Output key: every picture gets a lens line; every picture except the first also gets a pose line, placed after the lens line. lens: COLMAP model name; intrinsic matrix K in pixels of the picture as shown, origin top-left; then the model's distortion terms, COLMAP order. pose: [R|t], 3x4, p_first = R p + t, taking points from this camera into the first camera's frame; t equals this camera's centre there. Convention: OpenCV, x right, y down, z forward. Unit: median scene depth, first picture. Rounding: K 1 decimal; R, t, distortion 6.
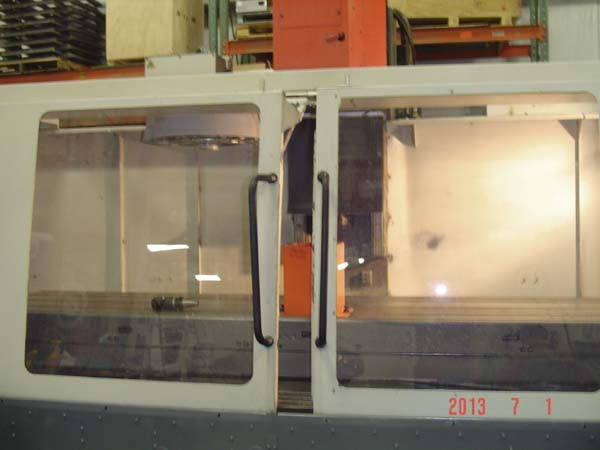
lens RADIAL K [[735.9, 0, 302.0], [0, 735.9, 225.8], [0, 0, 1]] dist [-0.162415, 0.000000]
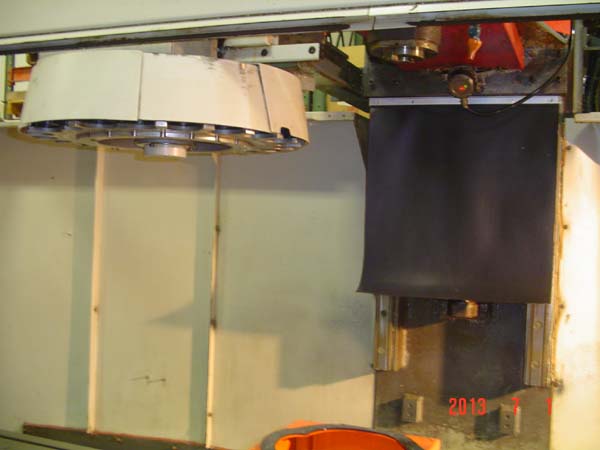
lens RADIAL K [[735.9, 0, 305.1], [0, 735.9, 222.6], [0, 0, 1]] dist [-0.162415, 0.000000]
pose [[0.976935, 0.048563, -0.207942, 0.046502], [-0.055672, 0.998043, -0.028471, -0.045207], [0.206153, 0.039391, 0.977727, 0.477887]]
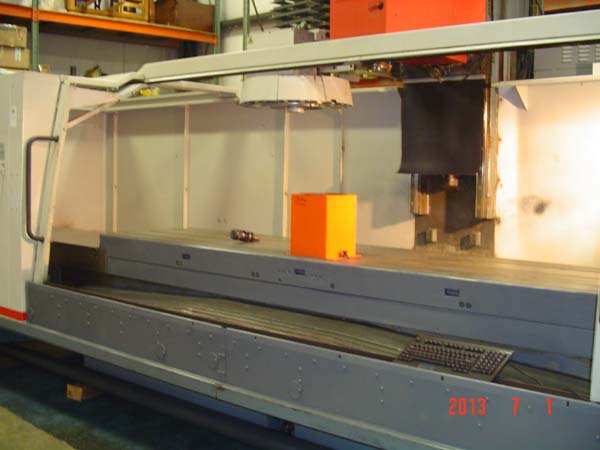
lens RADIAL K [[735.9, 0, 303.7], [0, 735.9, 222.7], [0, 0, 1]] dist [-0.162415, 0.000000]
pose [[0.855995, 0.061926, -0.513262, 0.404224], [-0.043588, 0.997910, 0.047706, 0.011288], [0.515143, -0.018464, 0.856905, 0.014539]]
